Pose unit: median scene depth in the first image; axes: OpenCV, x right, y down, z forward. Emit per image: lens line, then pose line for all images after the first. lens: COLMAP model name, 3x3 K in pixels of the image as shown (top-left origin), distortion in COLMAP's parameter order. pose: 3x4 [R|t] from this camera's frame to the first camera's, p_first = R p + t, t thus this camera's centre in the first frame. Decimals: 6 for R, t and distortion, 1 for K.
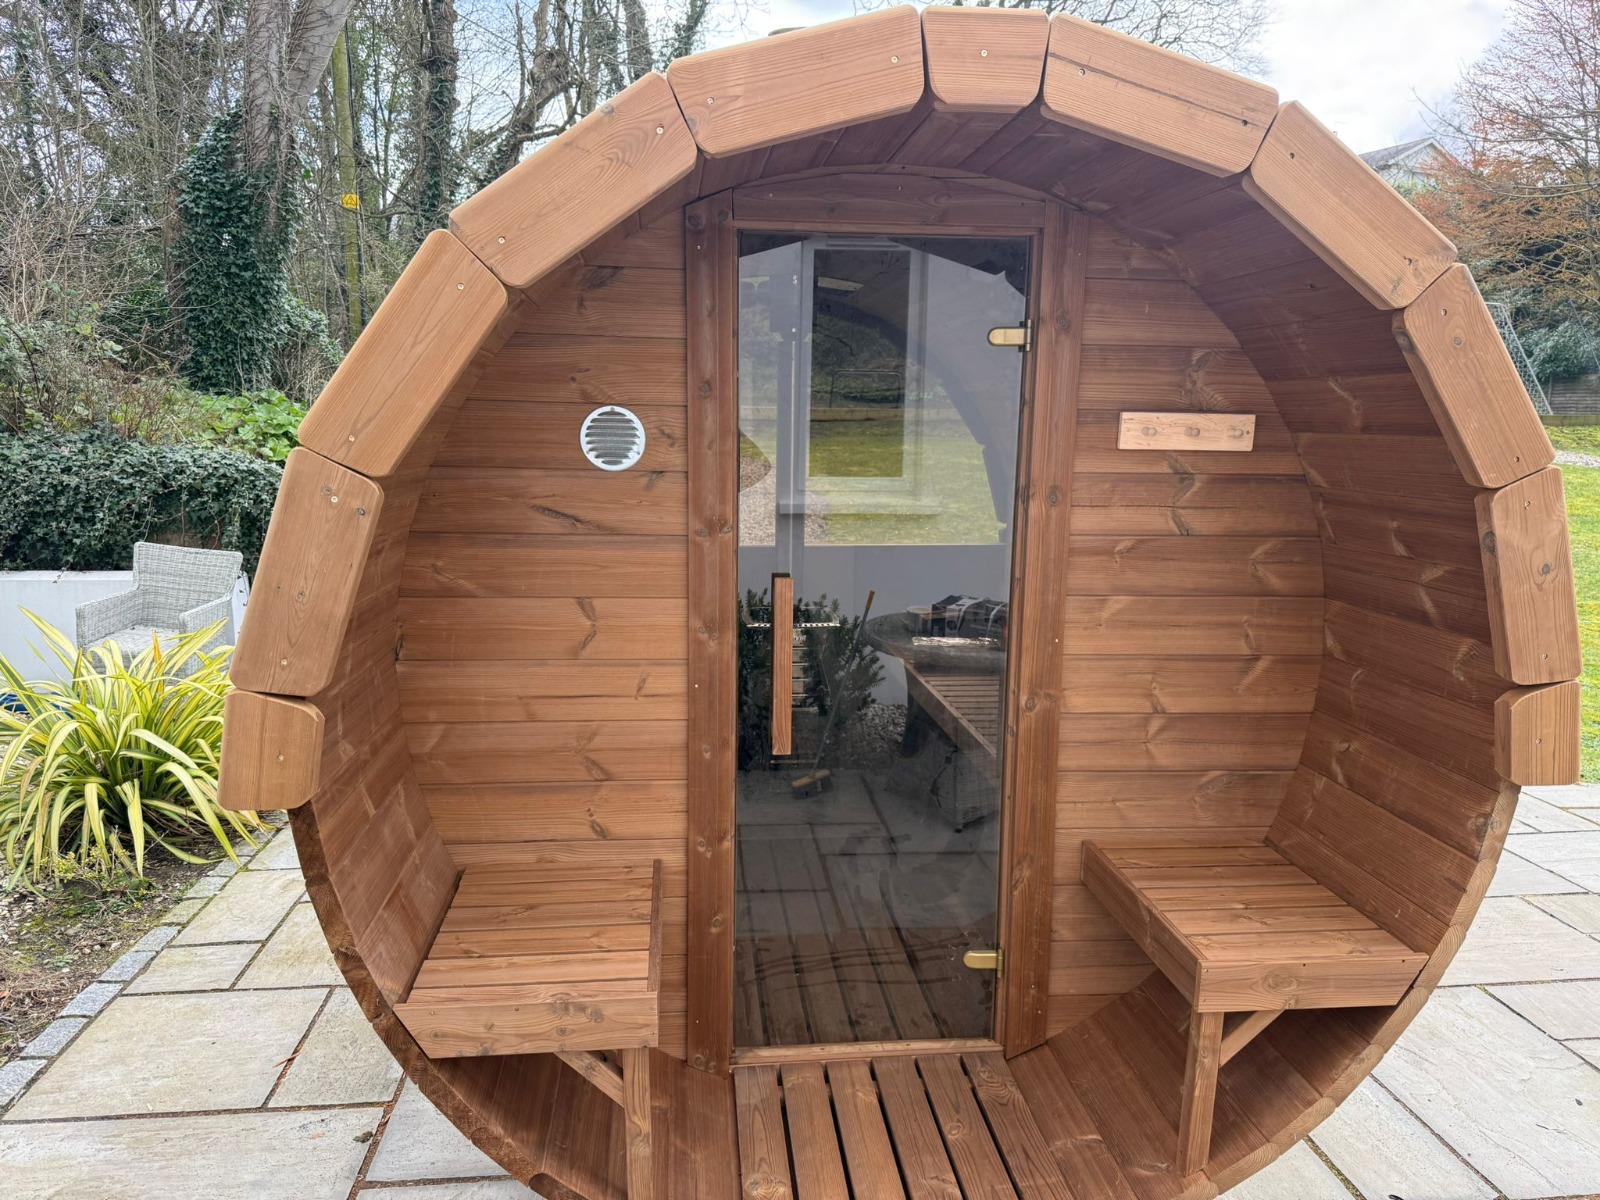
lens RADIAL K [[1190.8, 0, 800.6], [0, 1190.8, 600.8], [0, 0, 1]] dist [0.046845, -0.049116]
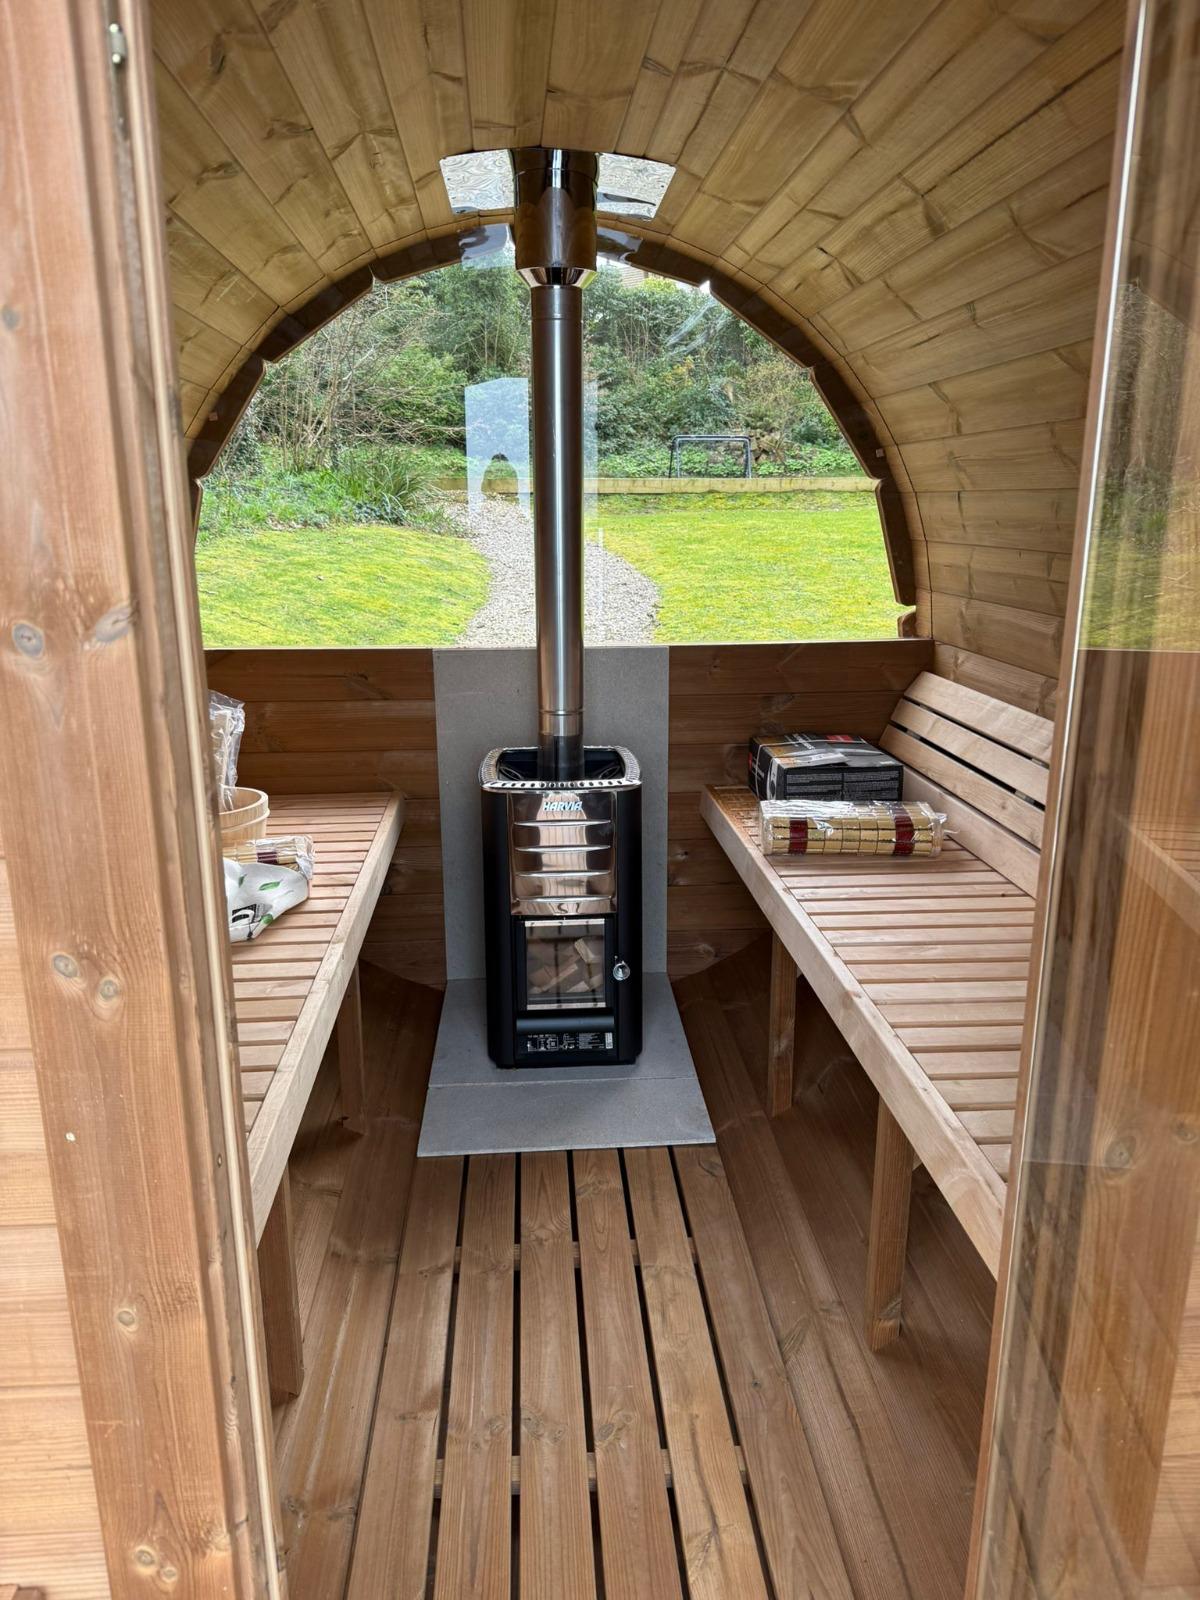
lens RADIAL K [[1190.8, 0, 613.5], [0, 1190.8, 813.3], [0, 0, 1]] dist [0.046845, -0.049116]
pose [[0.999557, -0.006262, -0.029102, 0.042111], [0.009195, 0.994765, 0.101776, -0.028142], [0.028313, -0.101998, 0.994382, 0.459847]]
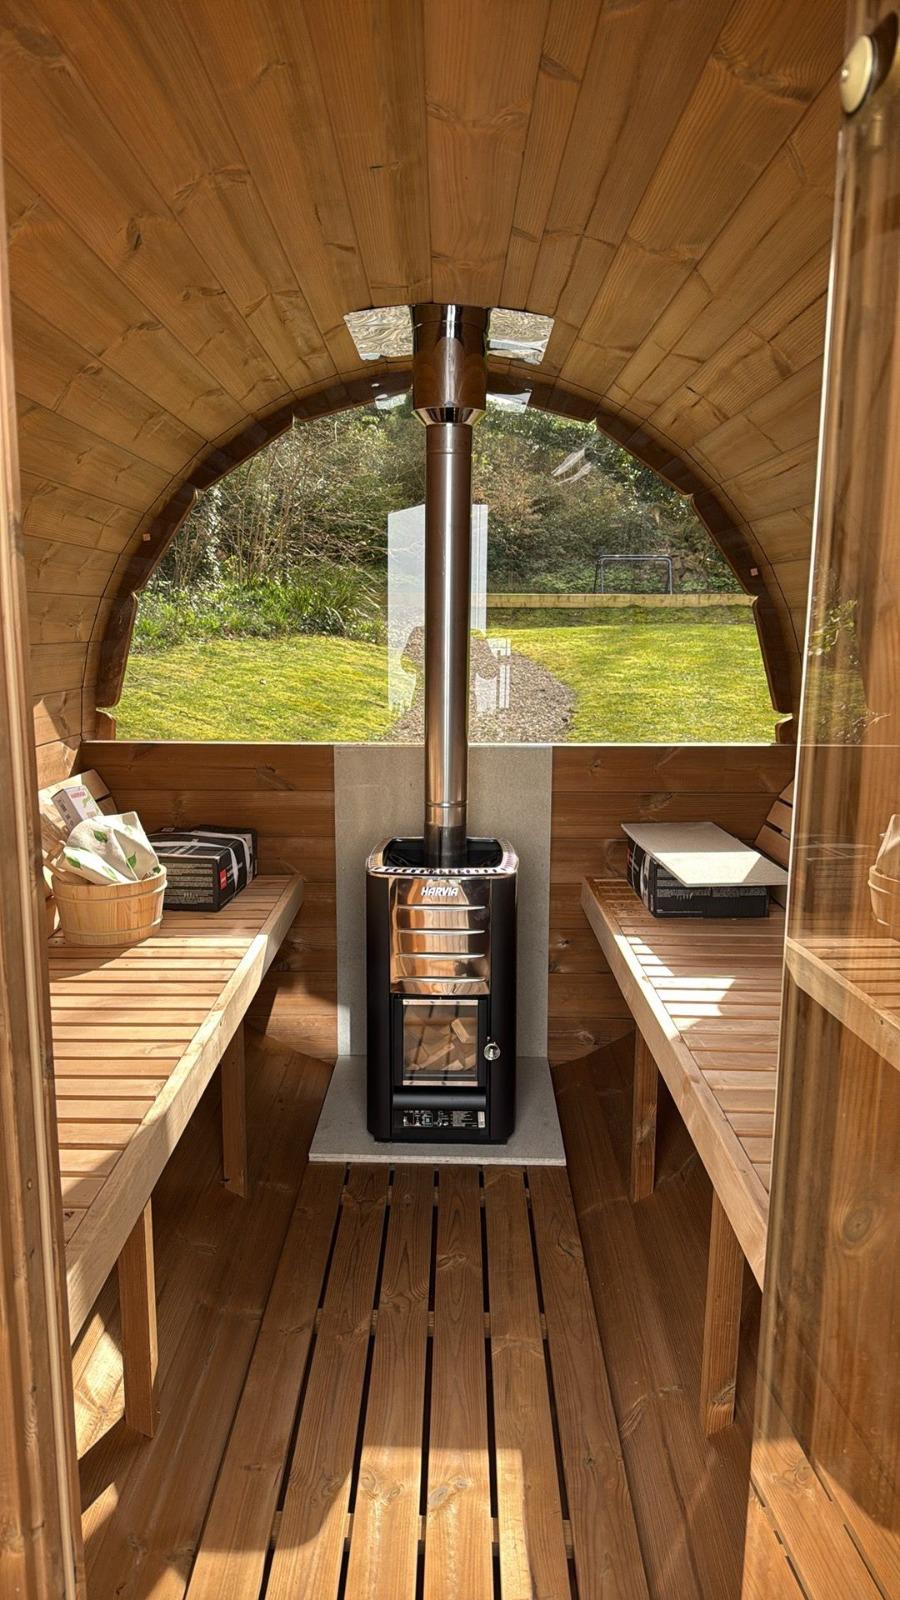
lens RADIAL K [[1138.2, 0, 438.9], [0, 1138.2, 815.4], [0, 0, 1]] dist [0.020366, -0.017958]
pose [[0.992774, 0.016361, -0.118874, 0.074266], [-0.013960, 0.999682, 0.021001, -0.024619], [0.119180, -0.019190, 0.992687, 0.448610]]
